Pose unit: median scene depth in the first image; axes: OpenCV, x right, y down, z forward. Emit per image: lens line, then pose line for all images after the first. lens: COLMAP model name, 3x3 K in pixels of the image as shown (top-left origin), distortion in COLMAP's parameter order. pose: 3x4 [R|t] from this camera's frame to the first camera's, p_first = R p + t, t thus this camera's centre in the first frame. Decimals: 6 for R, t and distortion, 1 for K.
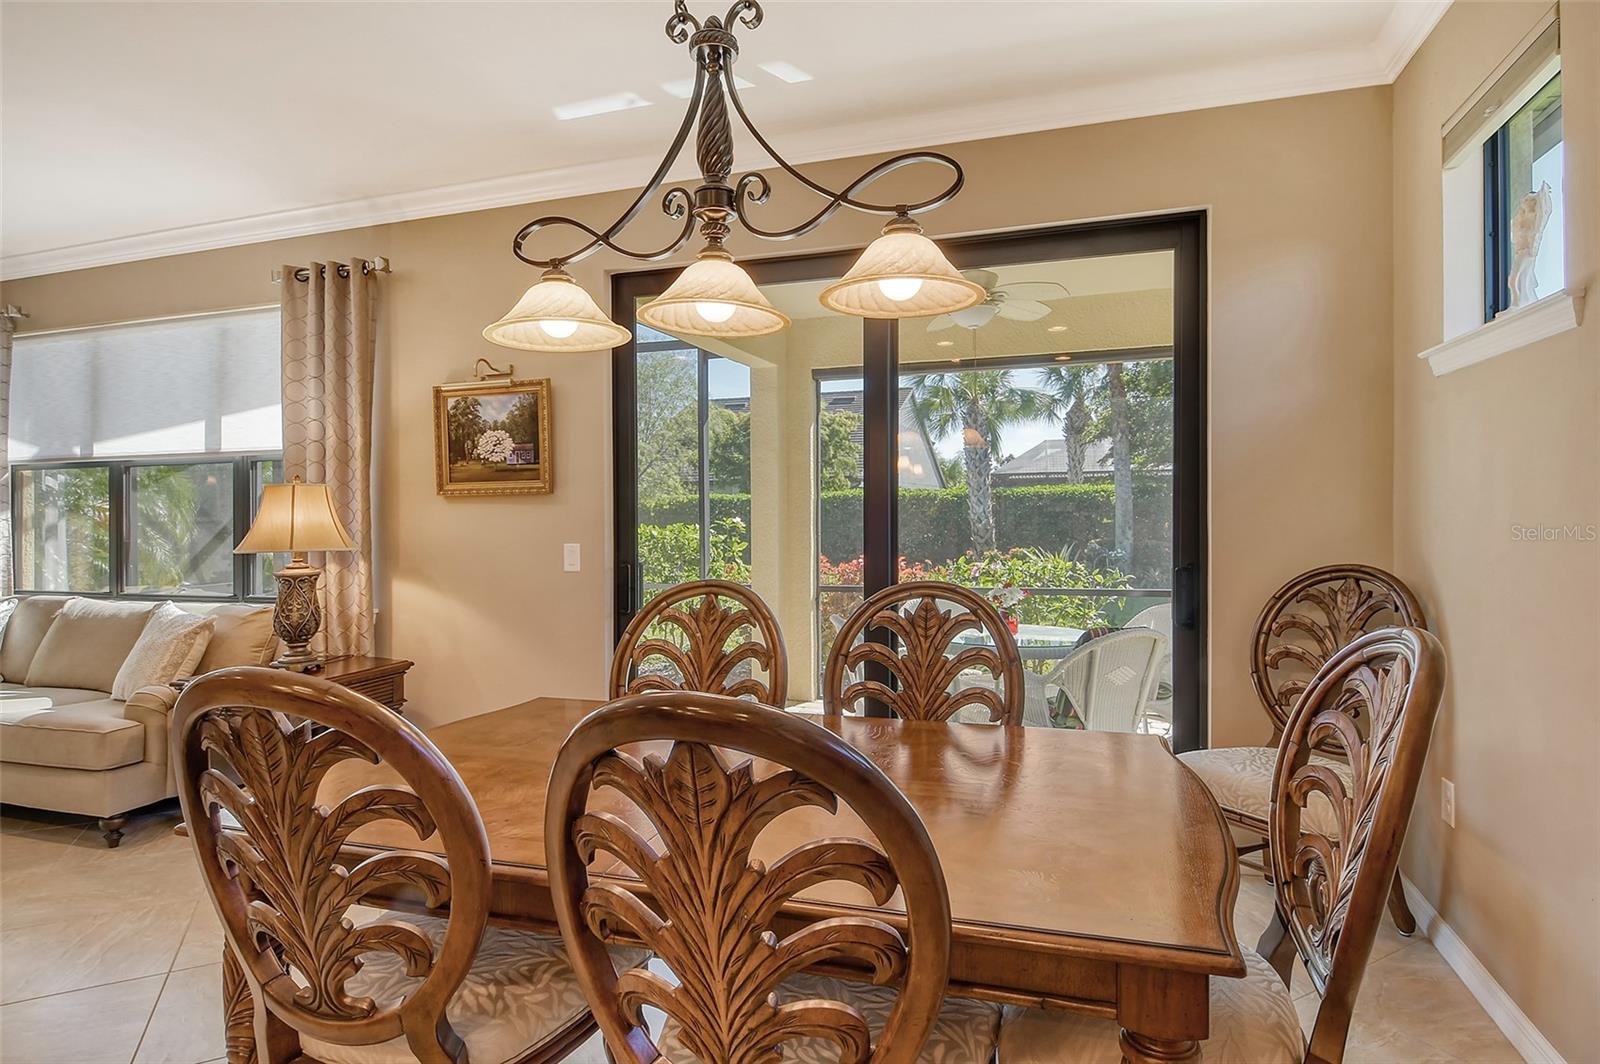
lens RADIAL K [[842.3, 0, 823.7], [0, 842.3, 529.0], [0, 0, 1]] dist [0.005334, -0.021573]
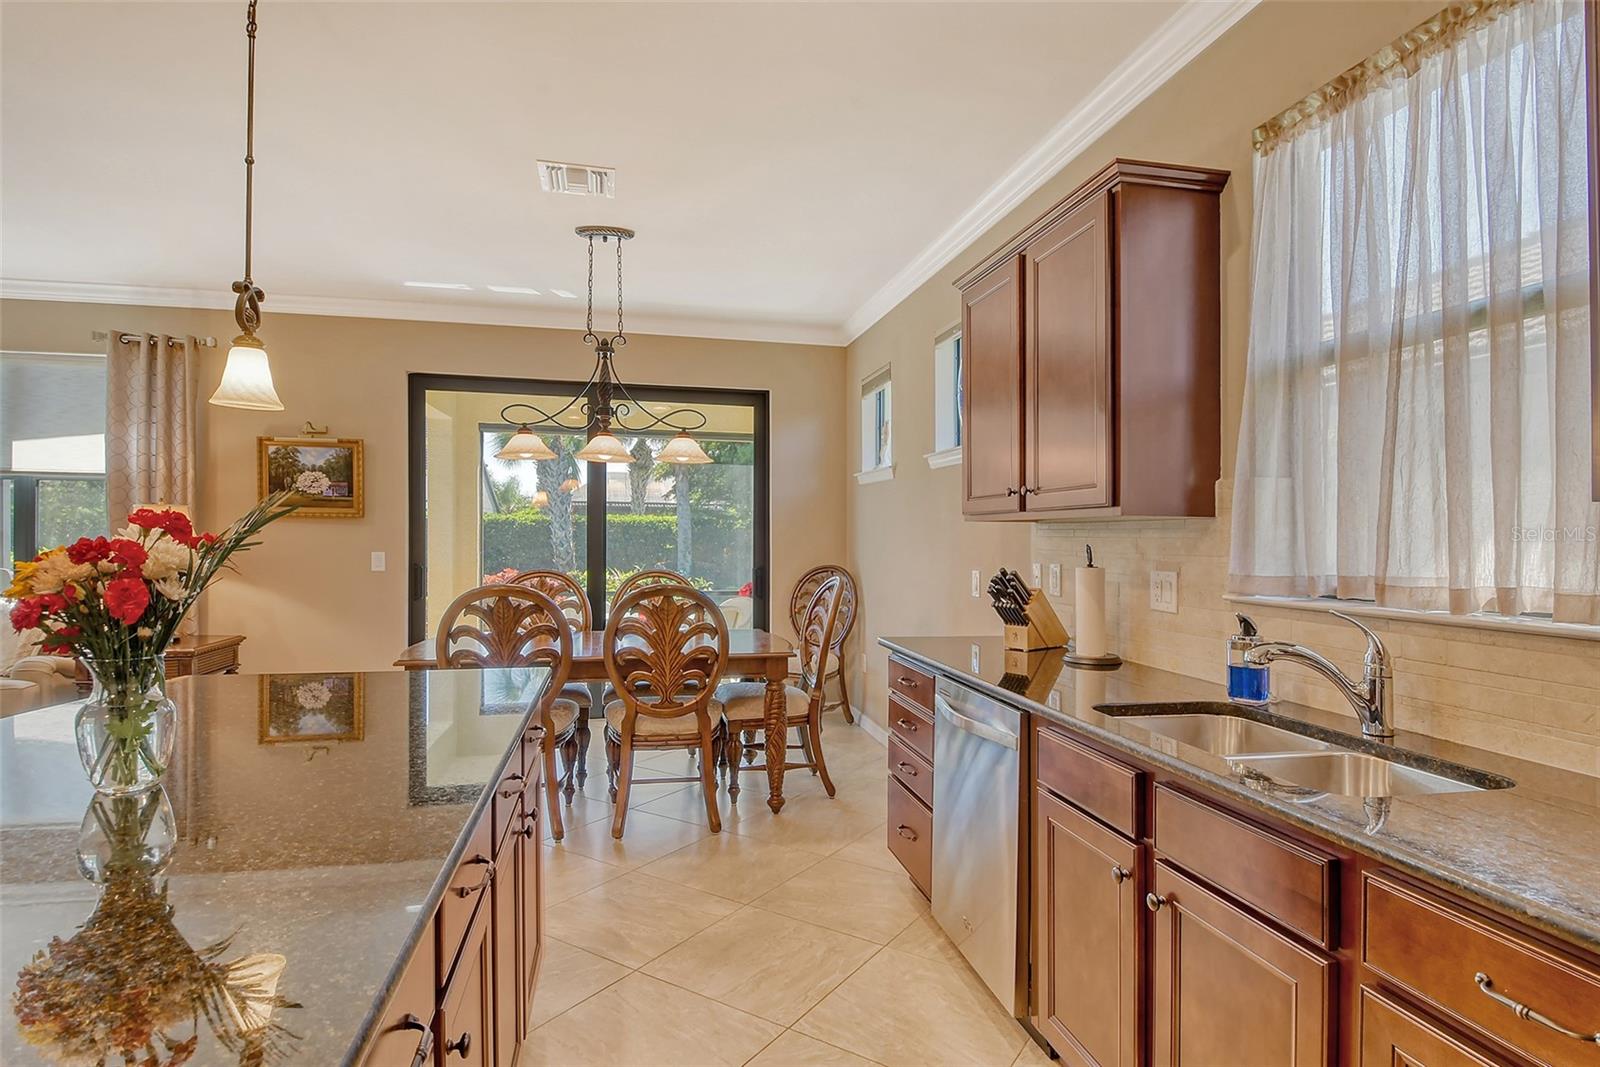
lens RADIAL K [[840.7, 0, 807.5], [0, 840.7, 521.7], [0, 0, 1]] dist [0.002374, -0.016835]
pose [[0.873318, 0.032664, 0.486055, -0.349479], [-0.013618, 0.998997, -0.042667, 0.016248], [-0.486960, 0.030643, 0.872886, -0.639098]]
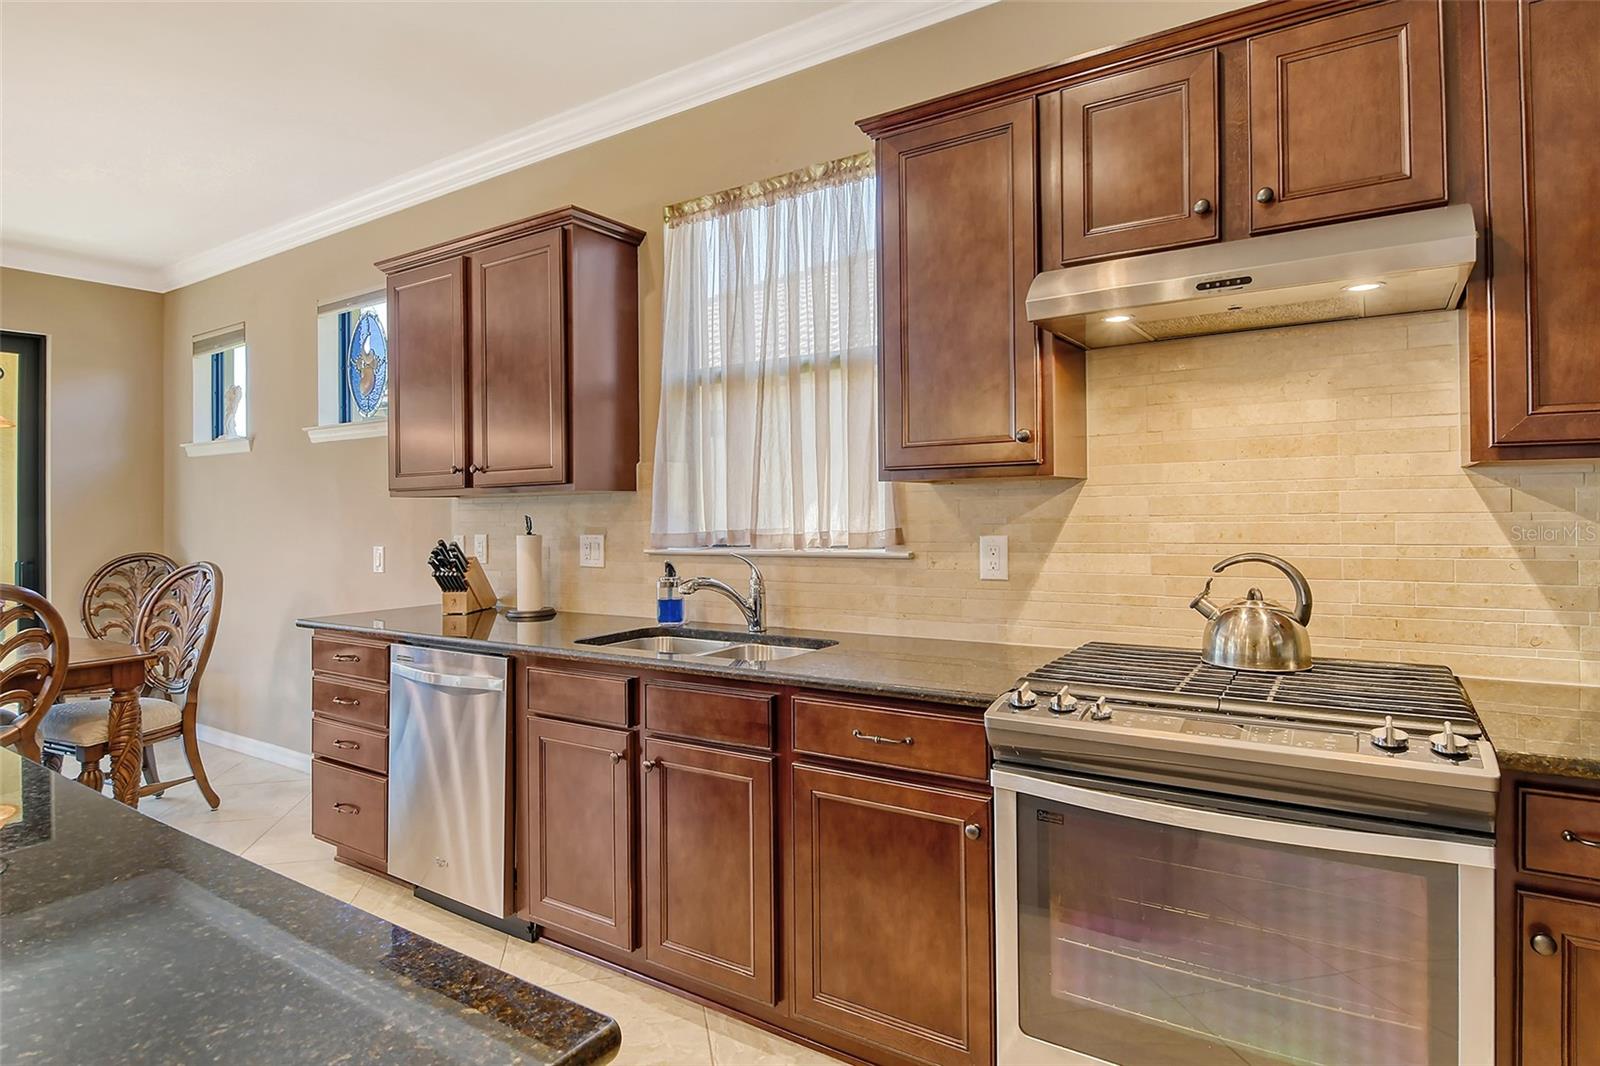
lens RADIAL K [[869.0, 0, 769.7], [0, 869.0, 499.8], [0, 0, 1]] dist [0.017824, -0.019640]
pose [[0.303868, 0.022078, 0.952458, -0.544223], [0.031401, 0.998956, -0.033174, 0.022350], [-0.952196, 0.039988, 0.302858, -0.624372]]
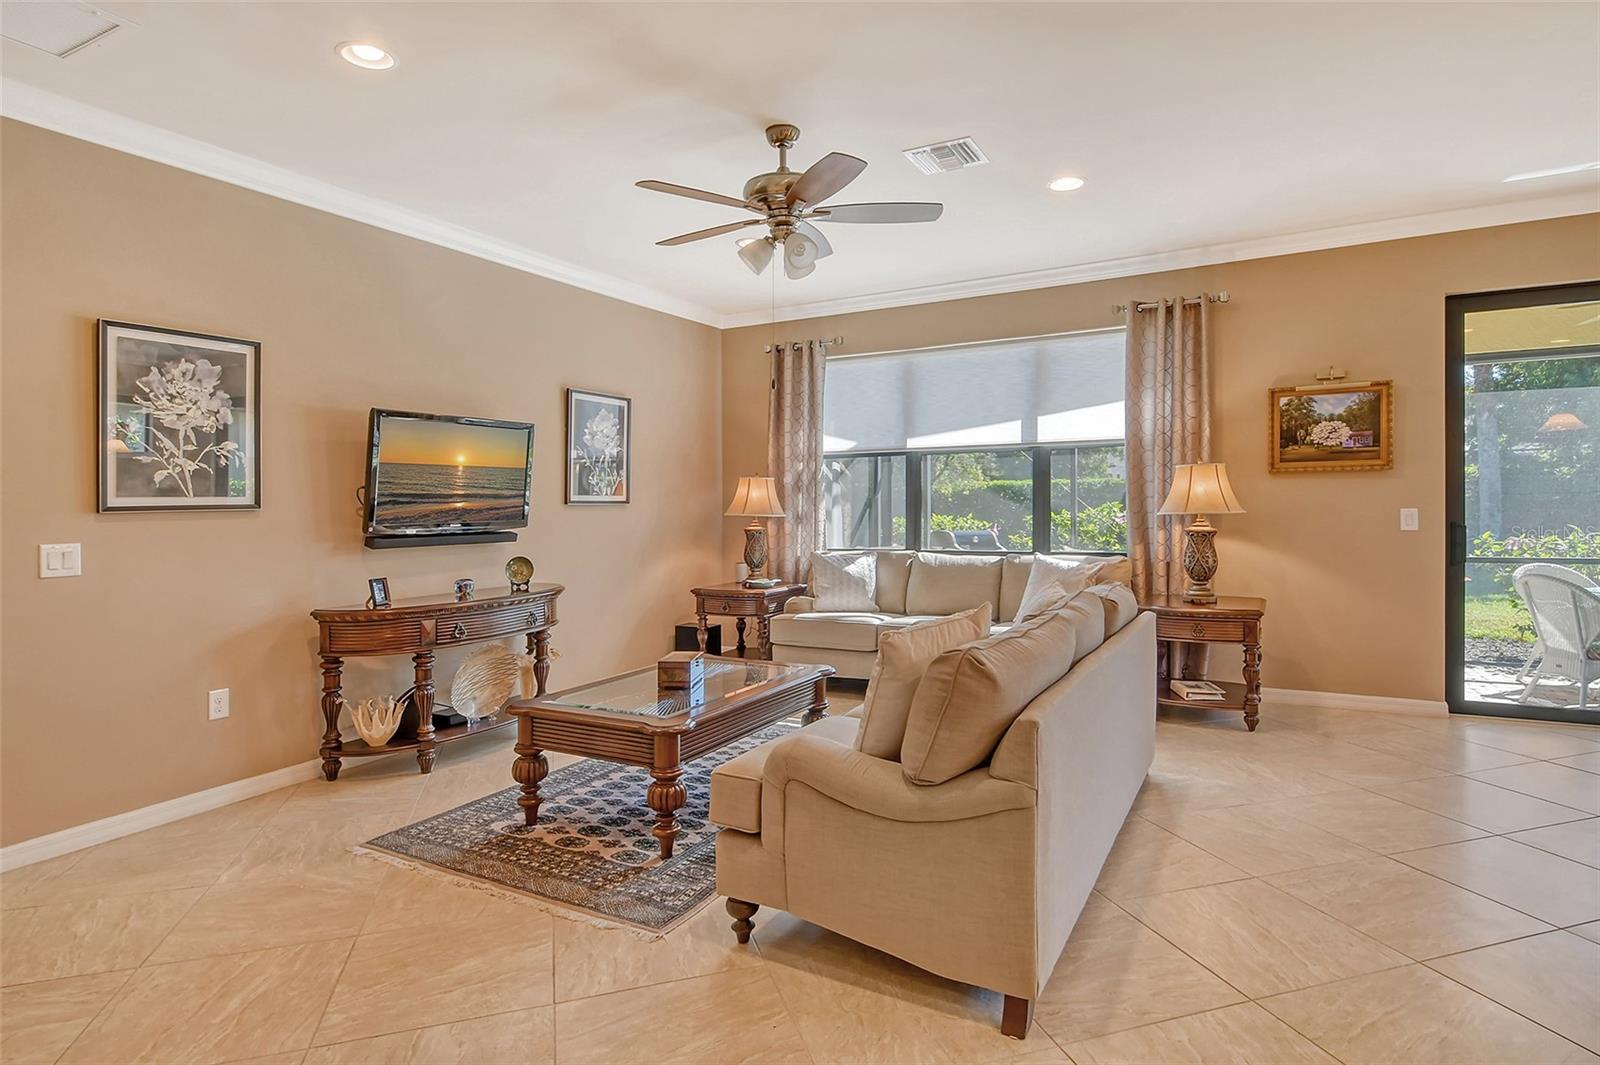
lens RADIAL K [[842.9, 0, 825.8], [0, 842.9, 505.5], [0, 0, 1]] dist [0.038751, -0.043470]
pose [[0.979691, -0.001481, -0.200510, -0.891011], [-0.001418, 0.999897, -0.014312, 0.031500], [0.200510, 0.014306, 0.979587, -0.428845]]
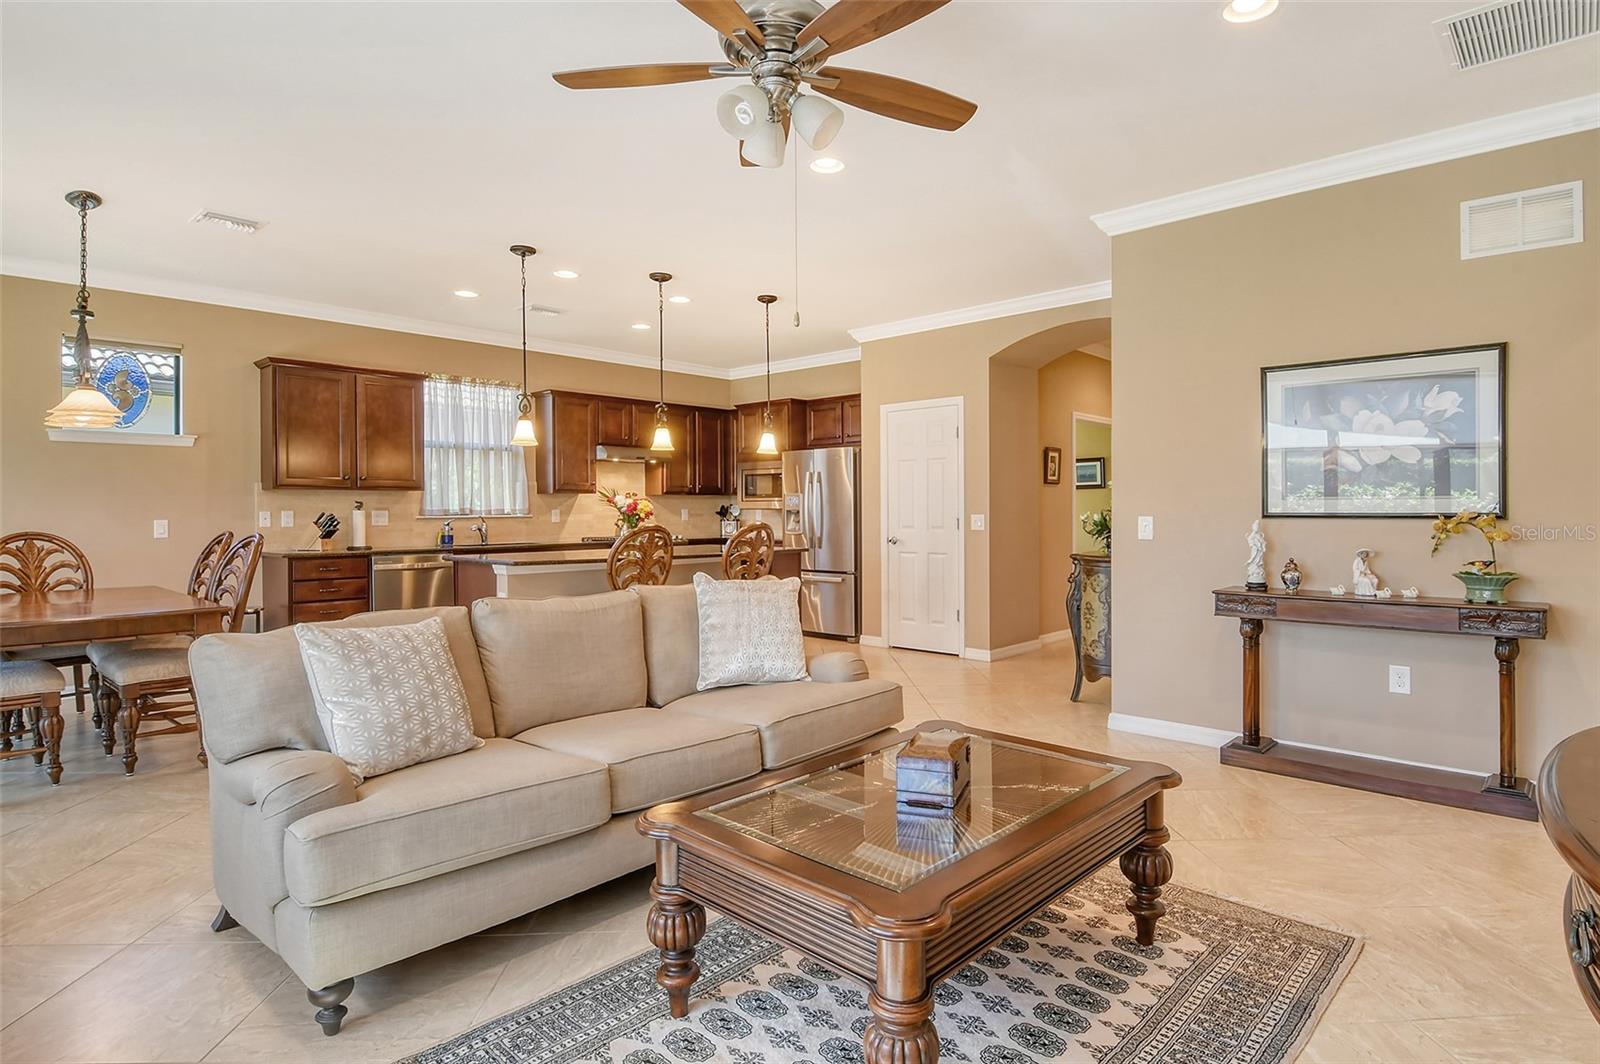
lens RADIAL K [[858.7, 0, 839.2], [0, 858.7, 535.9], [0, 0, 1]] dist [-0.000079, 0.000232]
pose [[-0.903134, 0.005386, 0.429325, -1.437135], [0.027171, 0.998634, 0.044630, 0.021562], [-0.428498, 0.051972, -0.902047, 1.021359]]
